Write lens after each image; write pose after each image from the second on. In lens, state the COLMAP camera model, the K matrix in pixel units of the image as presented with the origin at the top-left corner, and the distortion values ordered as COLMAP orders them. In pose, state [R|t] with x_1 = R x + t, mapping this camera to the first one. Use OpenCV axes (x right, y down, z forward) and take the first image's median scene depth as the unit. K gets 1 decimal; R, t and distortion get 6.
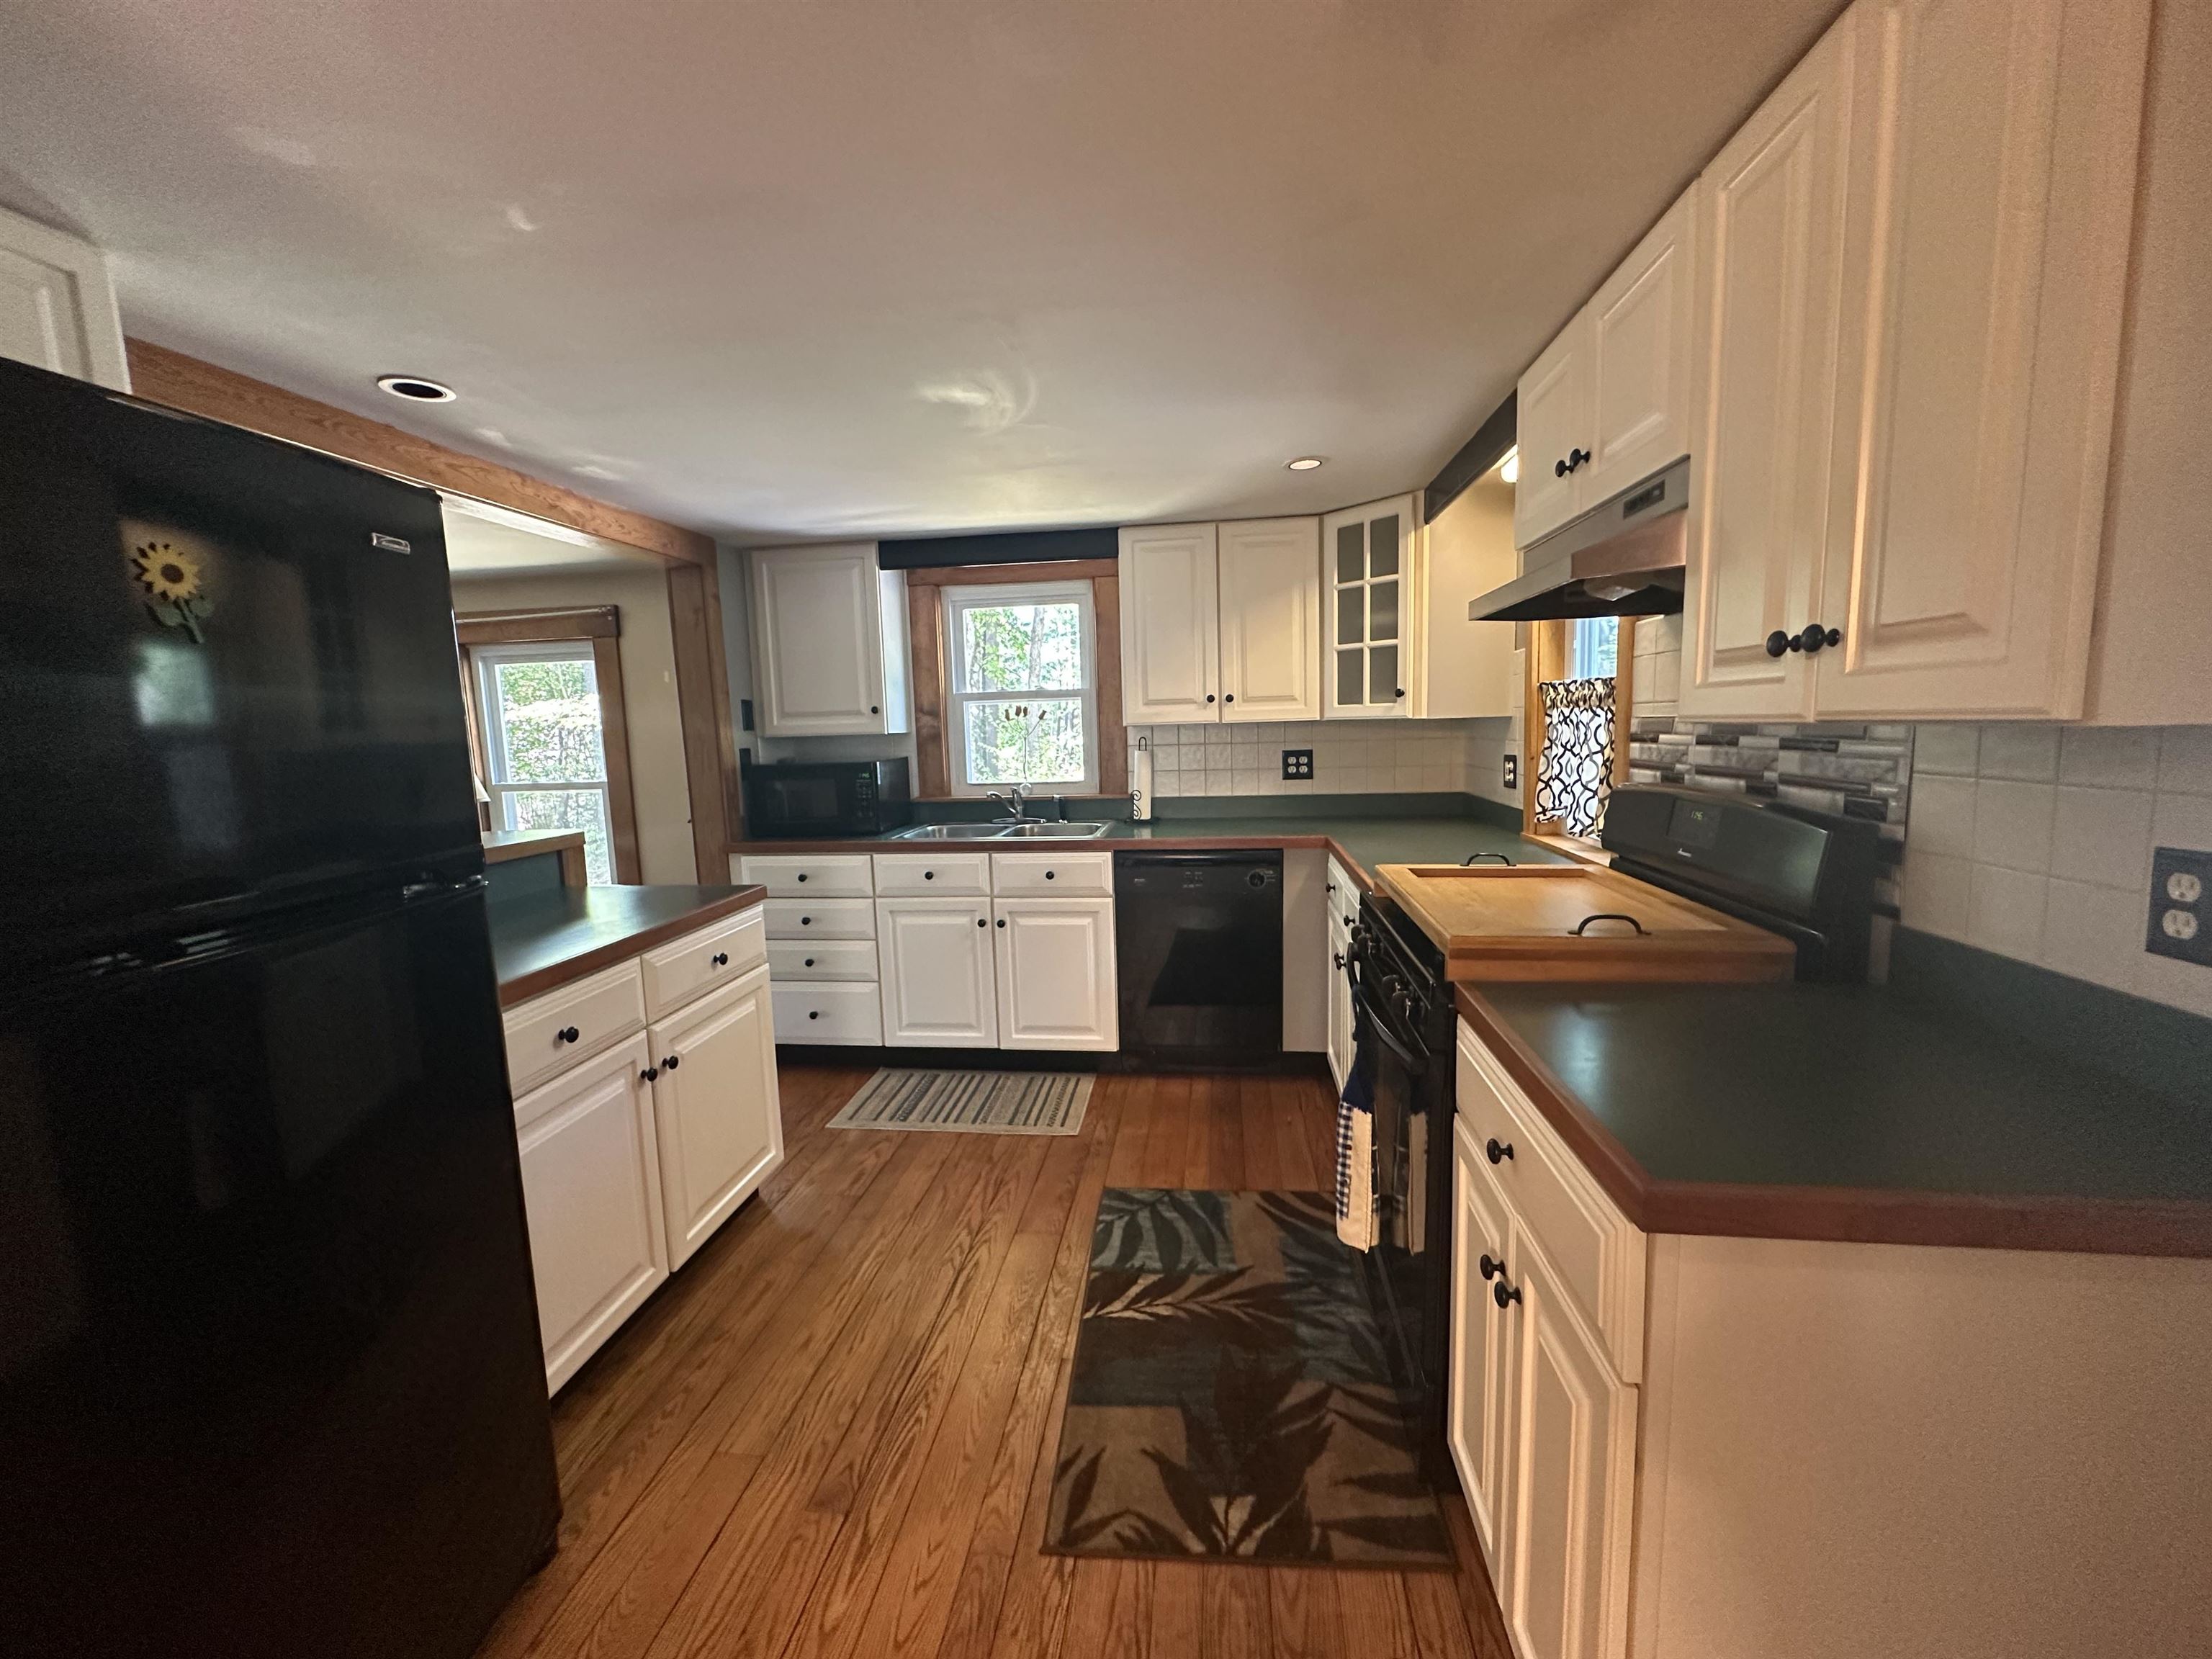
lens RADIAL K [[882.2, 0, 1110.2], [0, 882.2, 834.1], [0, 0, 1]] dist [-0.002468, 0.000588]
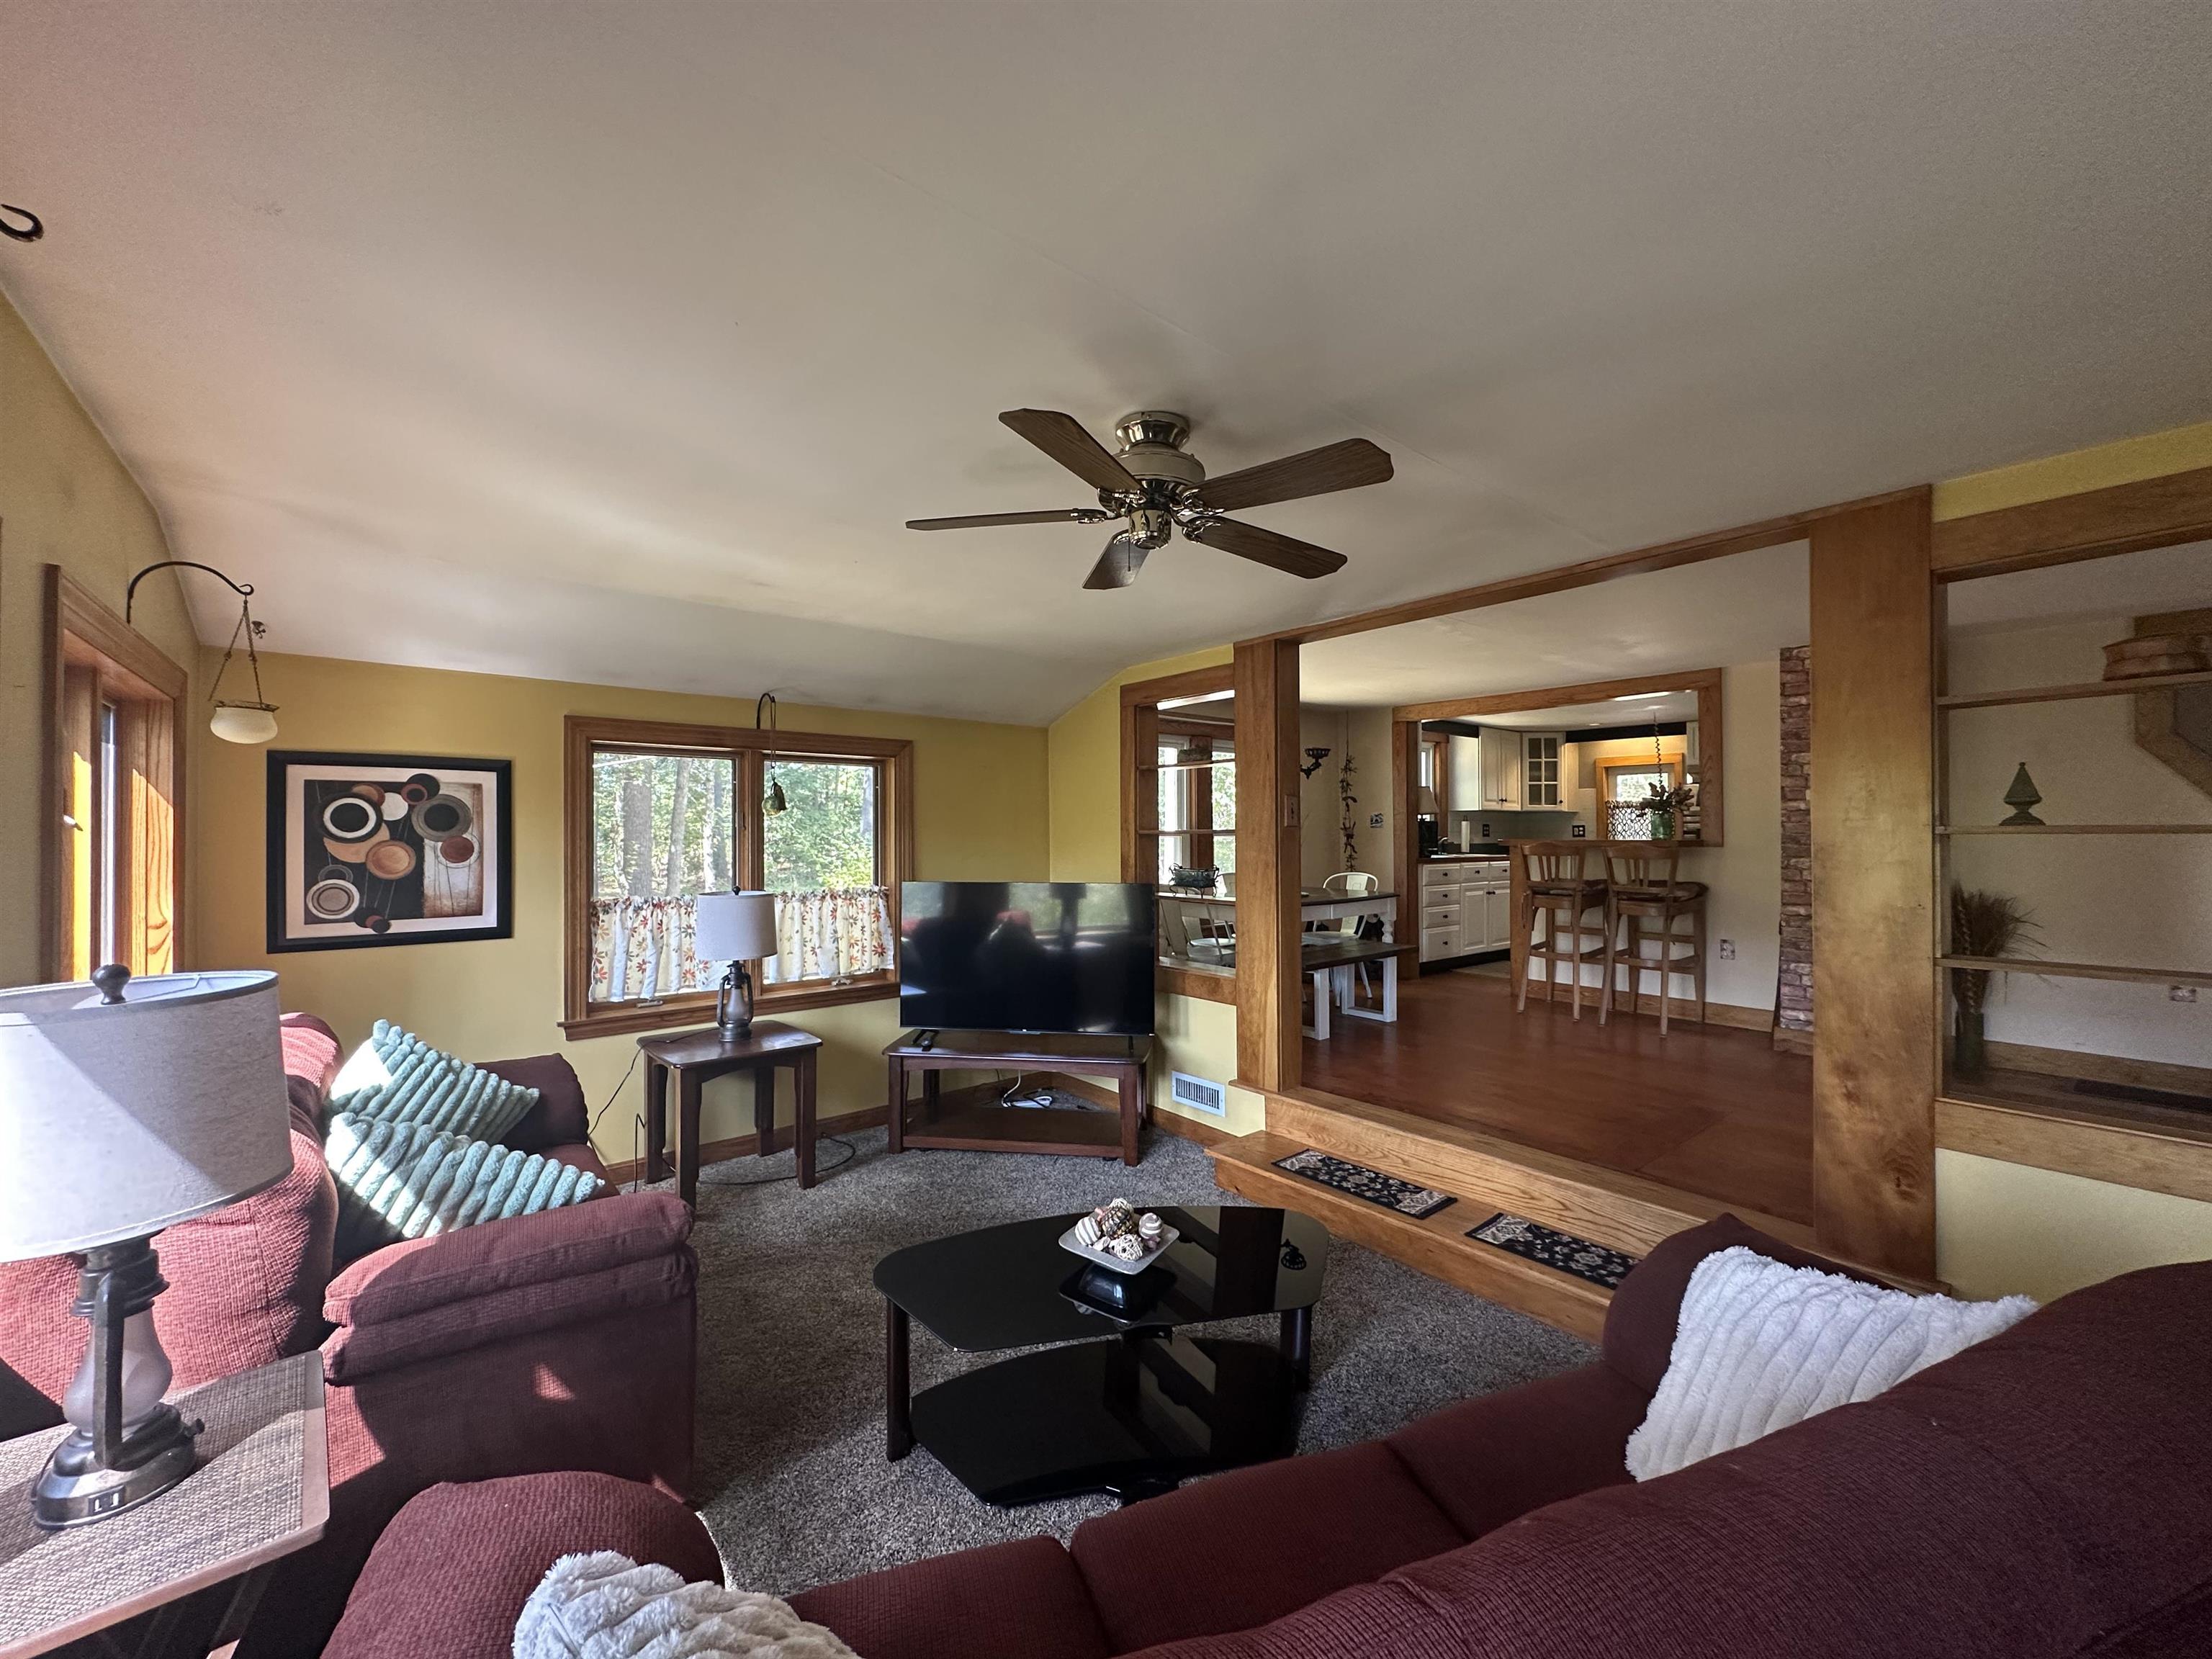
lens RADIAL K [[882.2, 0, 1103.2], [0, 882.2, 825.9], [0, 0, 1]] dist [-0.002468, 0.000588]
pose [[0.697030, 0.034726, 0.716201, -3.756679], [0.070561, 0.990657, -0.116706, 0.191337], [-0.713562, 0.131883, 0.688067, 0.203668]]
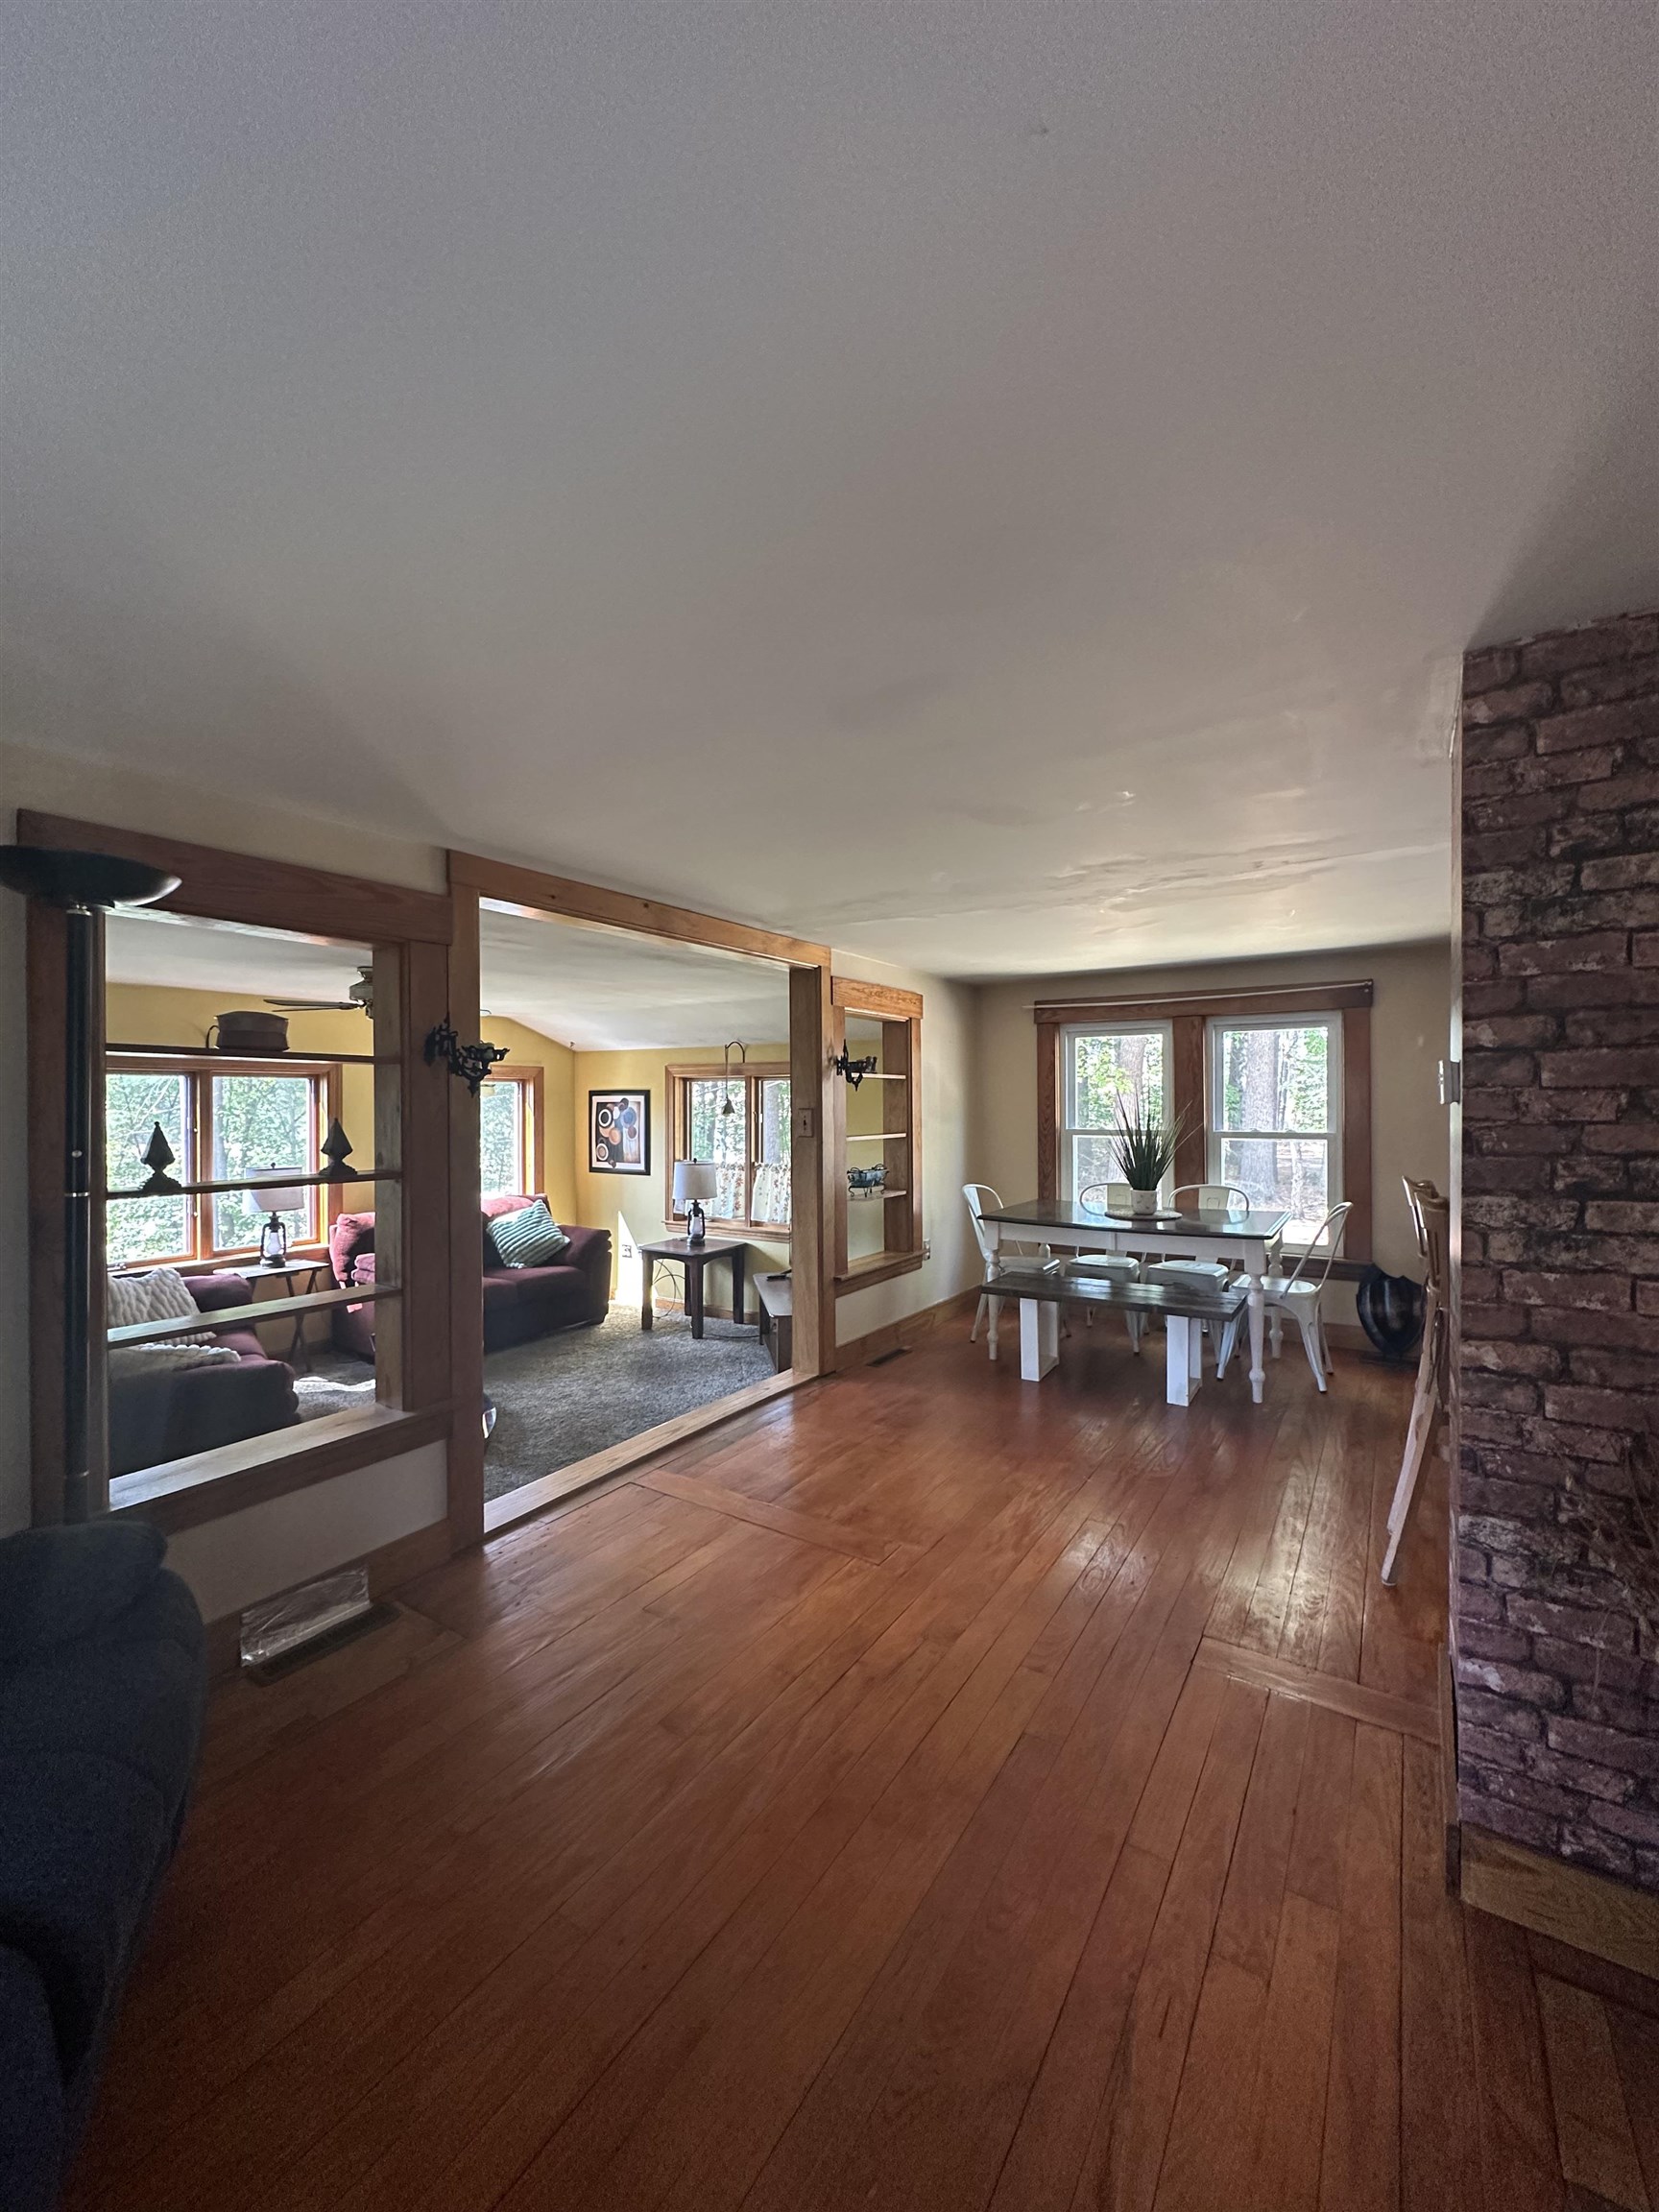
lens RADIAL K [[882.2, 0, 831.0], [0, 882.2, 1100.6], [0, 0, 1]] dist [-0.002468, 0.000588]
pose [[0.895704, 0.027599, -0.443794, -1.270500], [-0.078349, 0.992252, -0.096425, 0.115786], [0.437694, 0.121139, 0.890926, -0.588291]]
